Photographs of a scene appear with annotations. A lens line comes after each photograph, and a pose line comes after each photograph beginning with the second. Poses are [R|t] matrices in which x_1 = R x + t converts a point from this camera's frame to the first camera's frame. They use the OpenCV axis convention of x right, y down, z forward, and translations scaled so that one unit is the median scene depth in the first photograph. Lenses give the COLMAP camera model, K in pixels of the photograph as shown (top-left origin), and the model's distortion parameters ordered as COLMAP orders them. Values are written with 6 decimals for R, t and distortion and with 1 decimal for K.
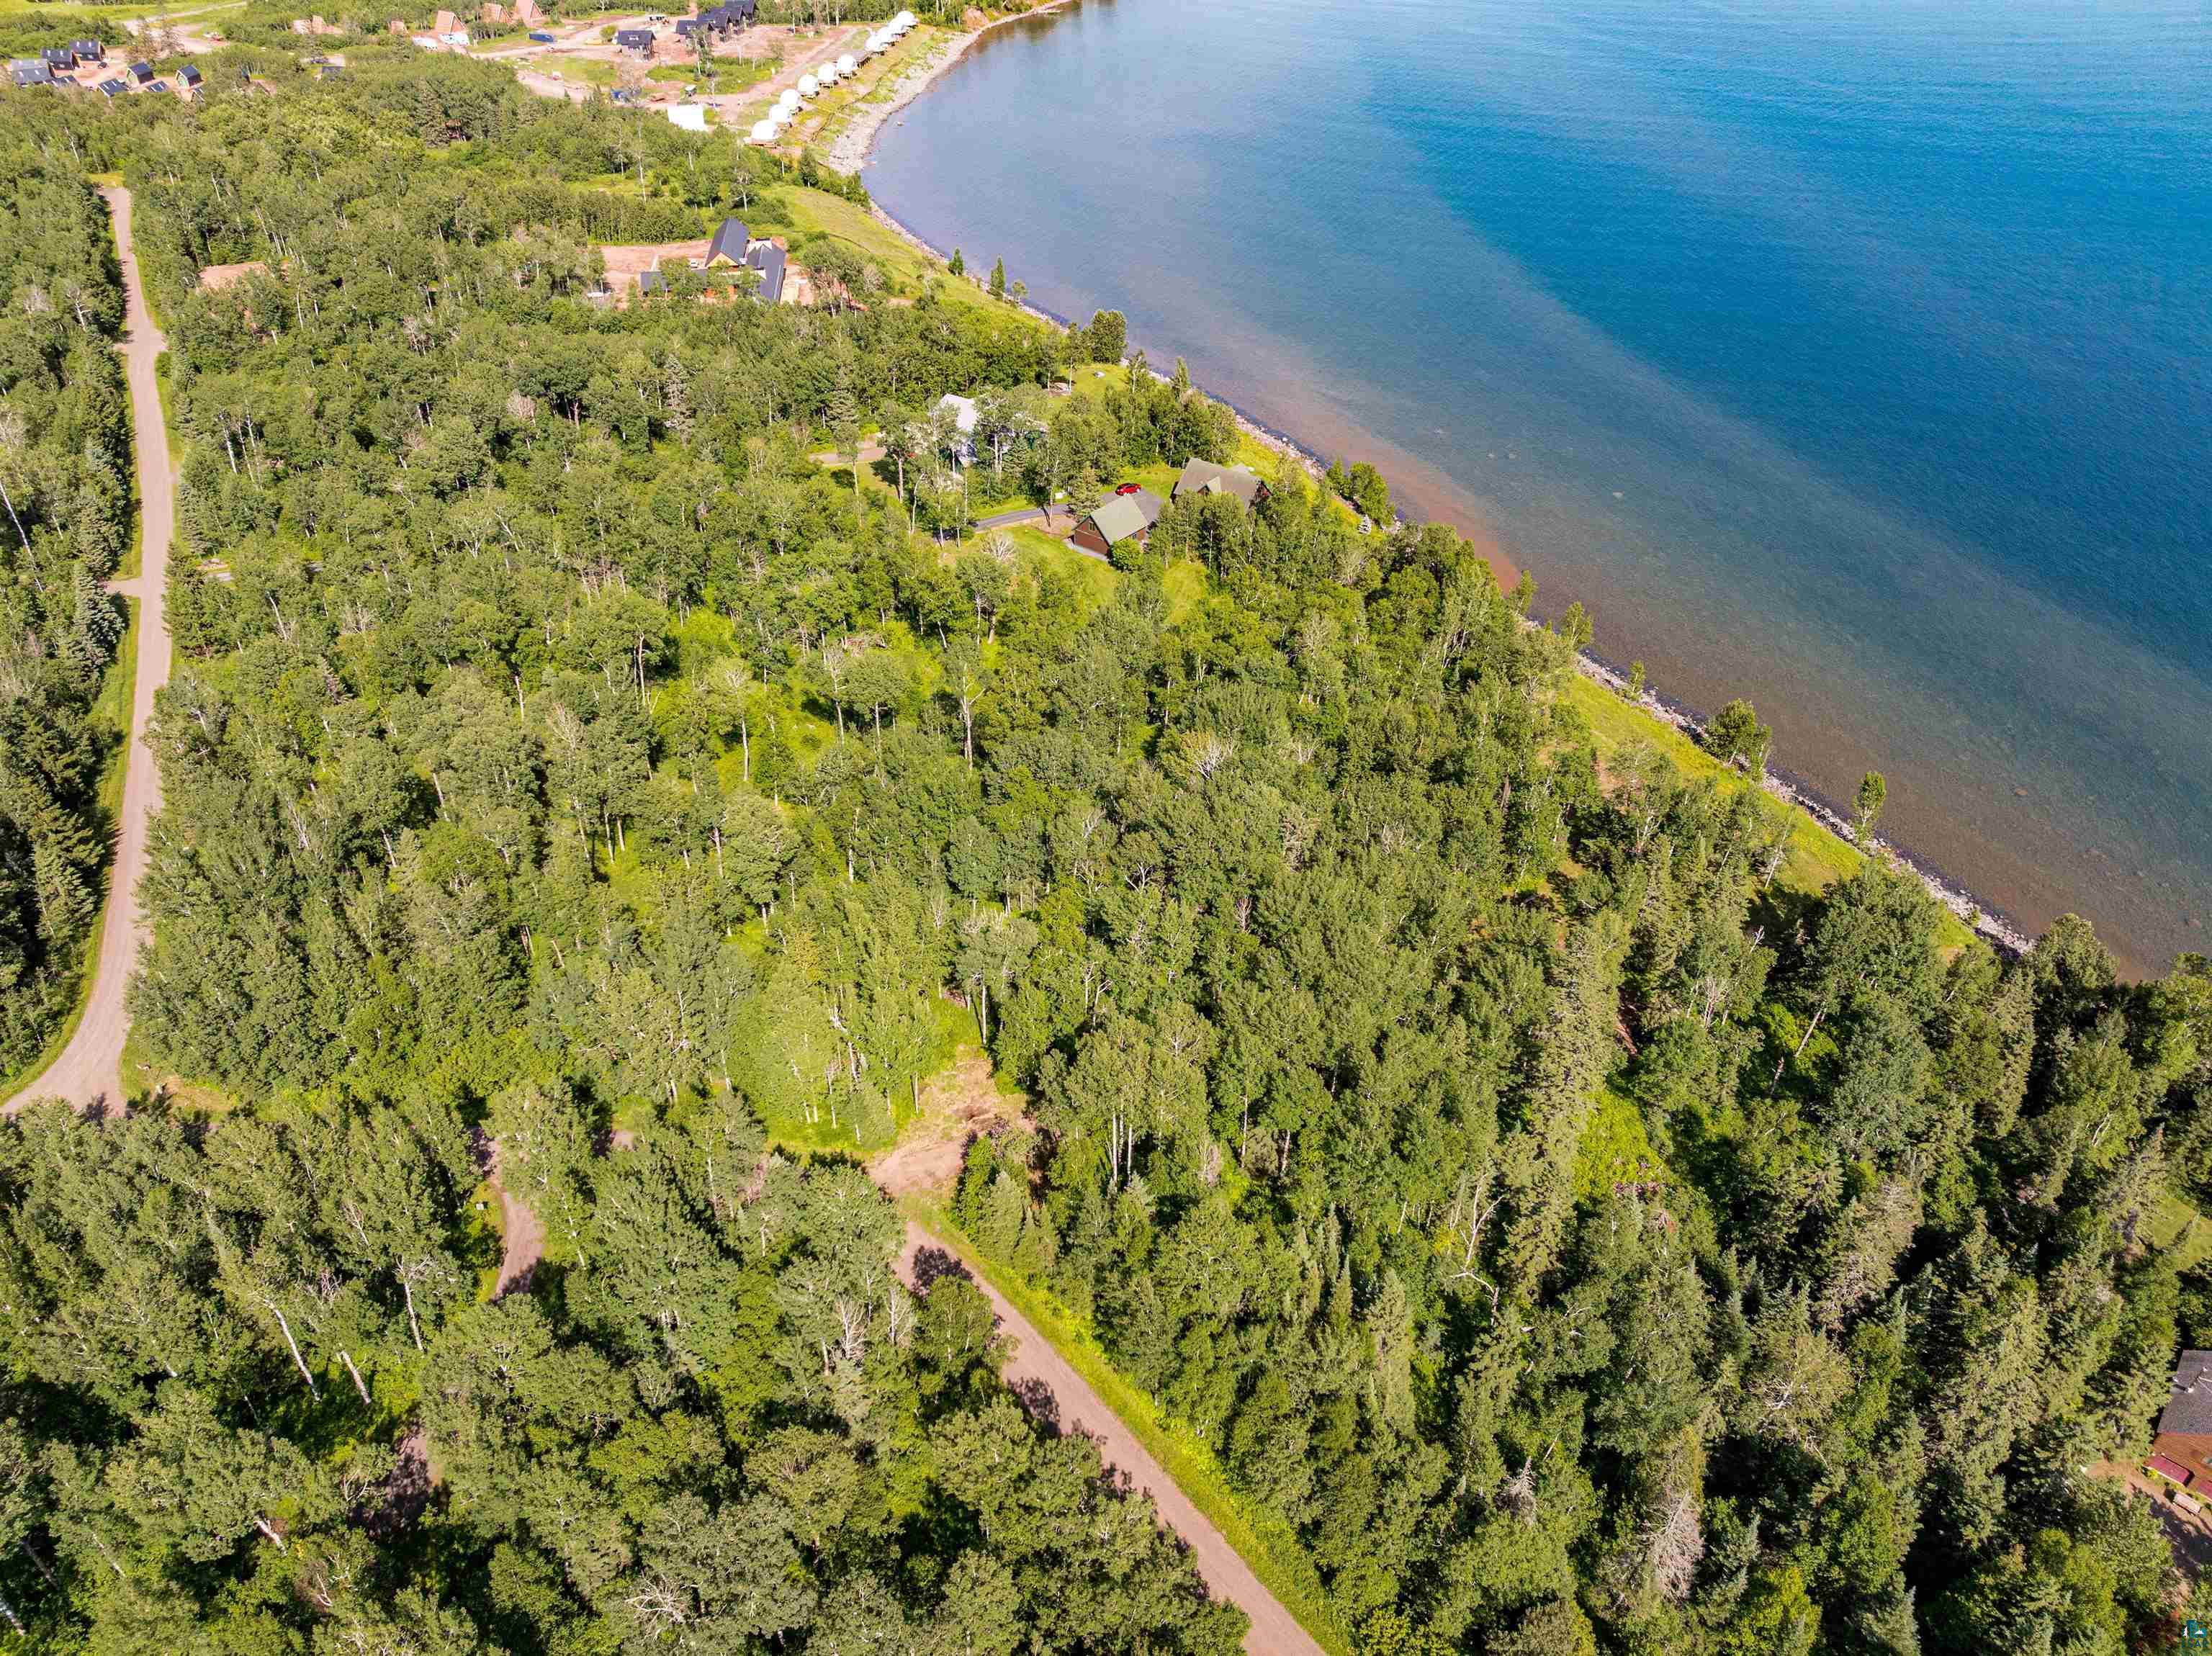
lens RADIAL K [[1568.8, 0, 1110.4], [0, 1568.8, 826.0], [0, 0, 1]] dist [-0.043214, 0.012914]
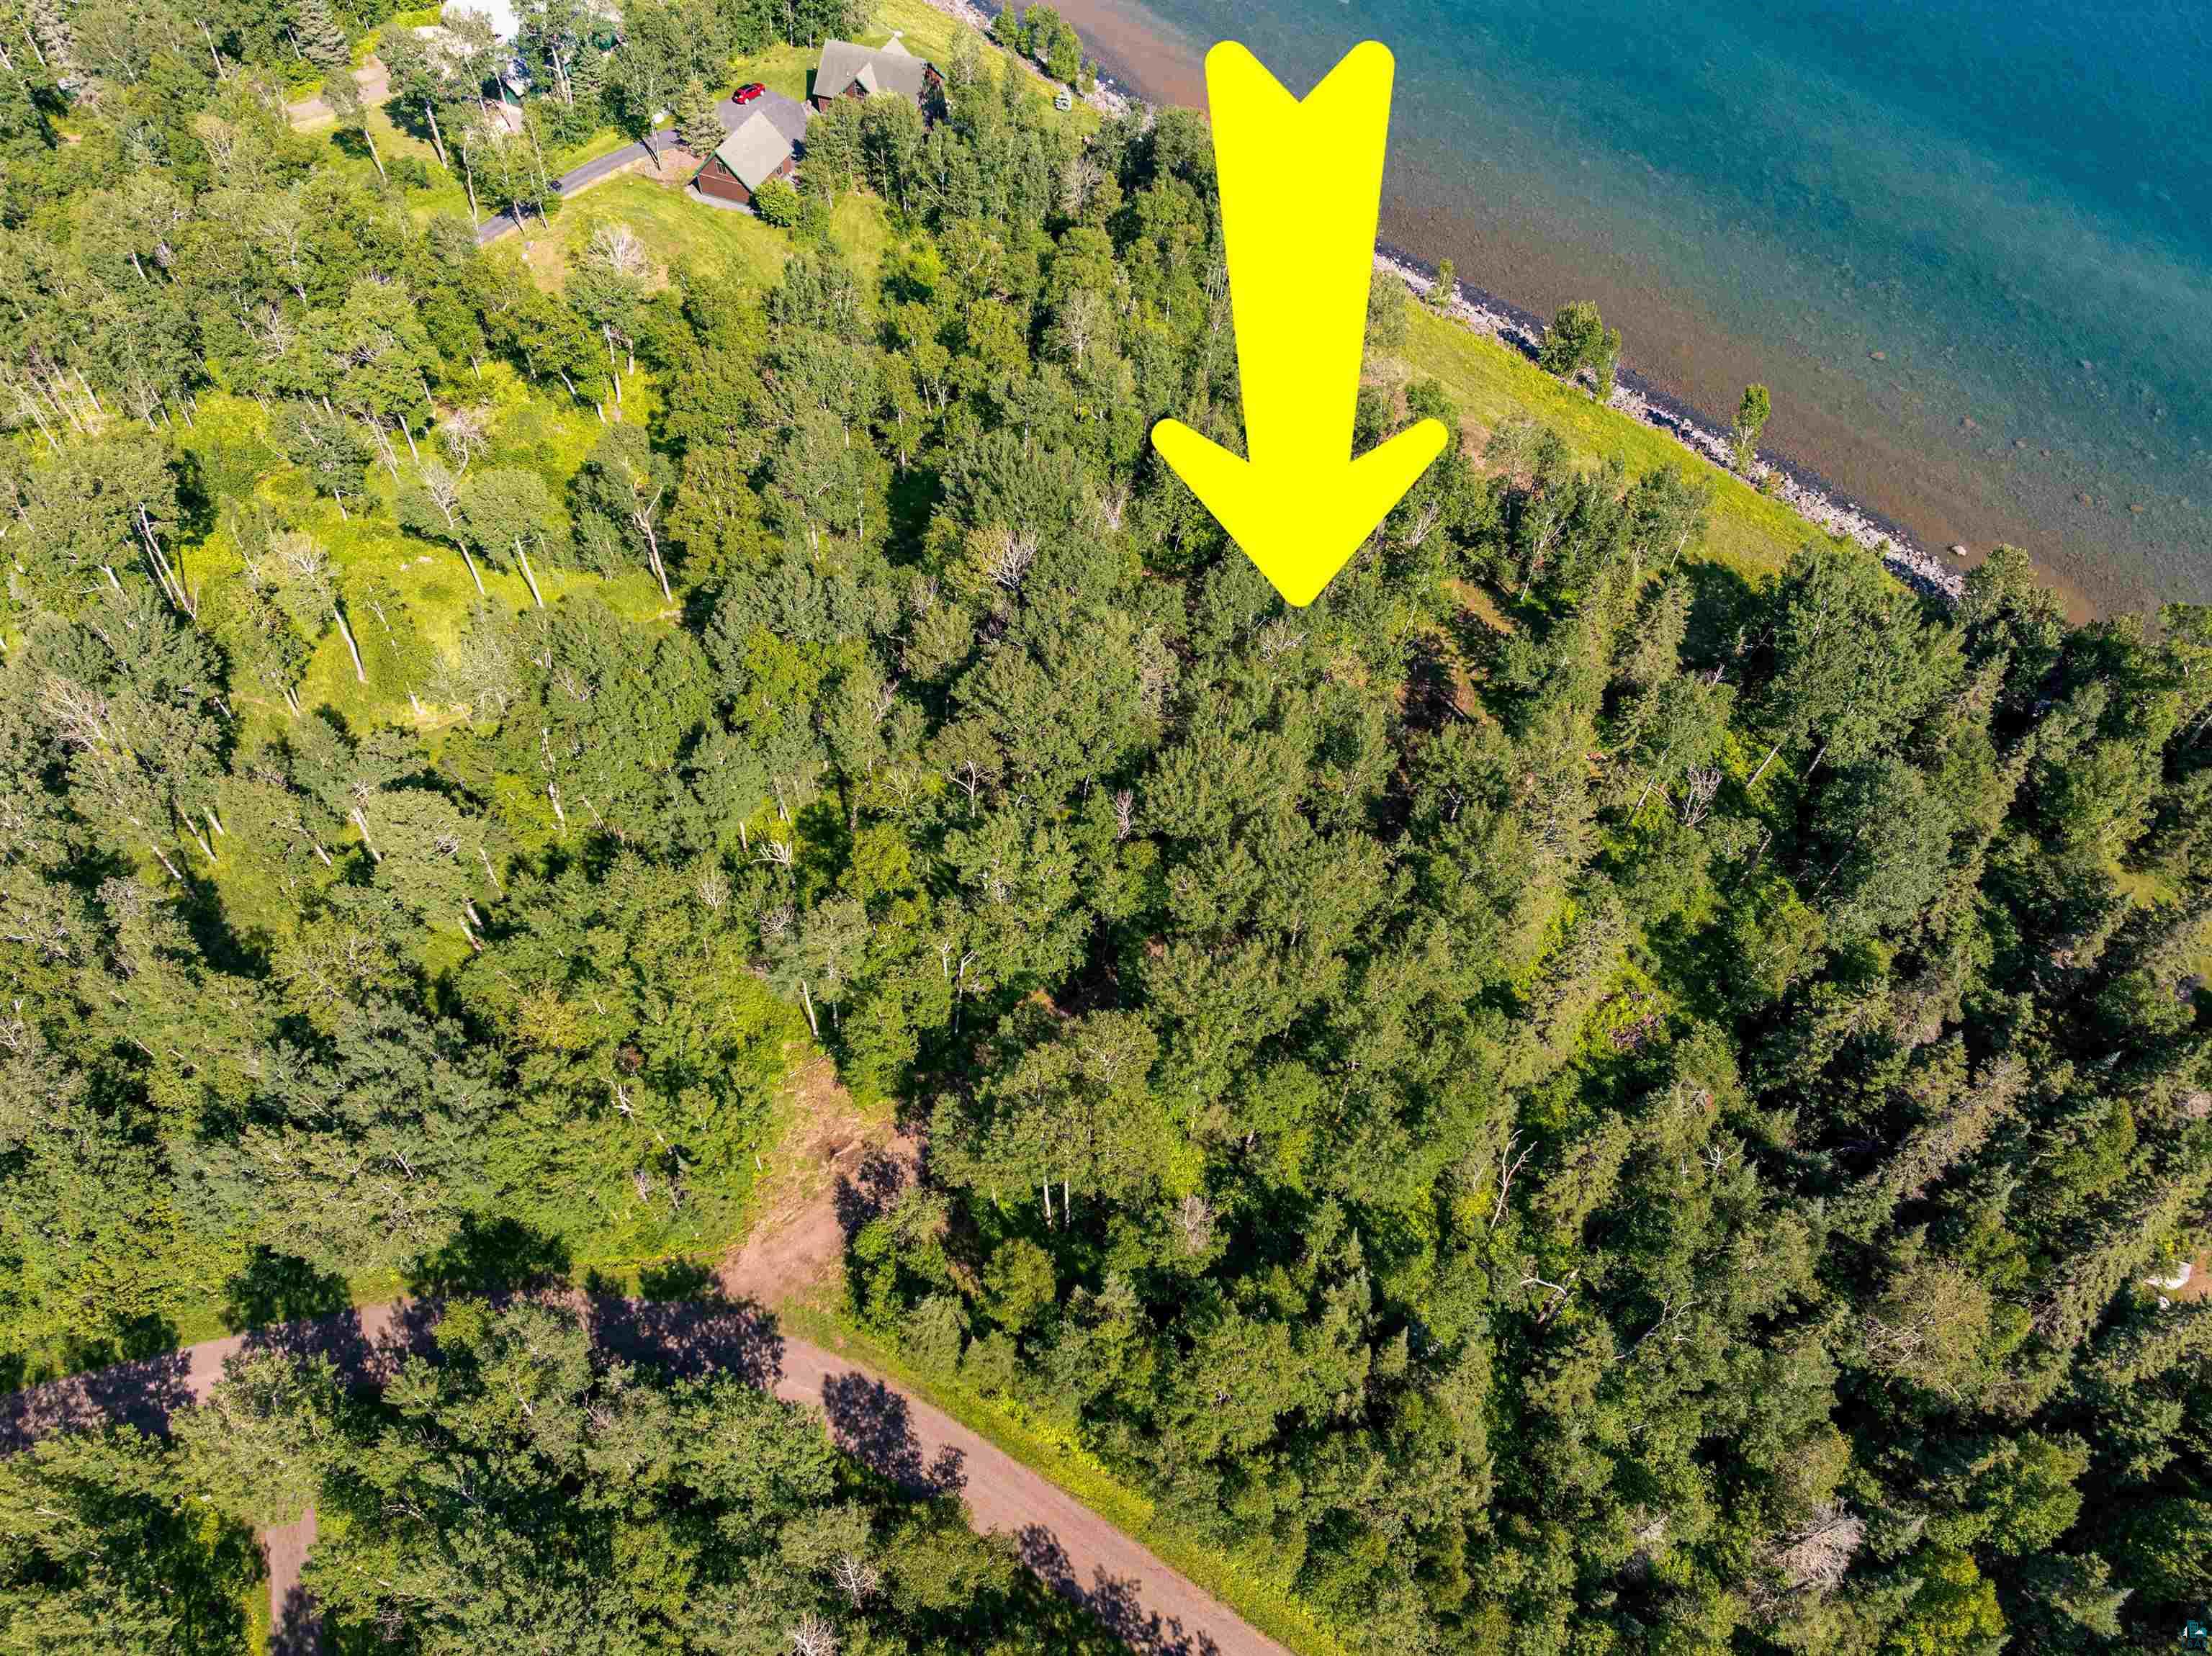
lens RADIAL K [[1568.8, 0, 1101.3], [0, 1568.8, 828.8], [0, 0, 1]] dist [-0.043214, 0.012914]
pose [[0.959660, -0.225708, 0.167660, -0.038627], [0.161390, 0.930484, 0.328866, -0.132736], [-0.230232, -0.288541, 0.929375, 0.217007]]
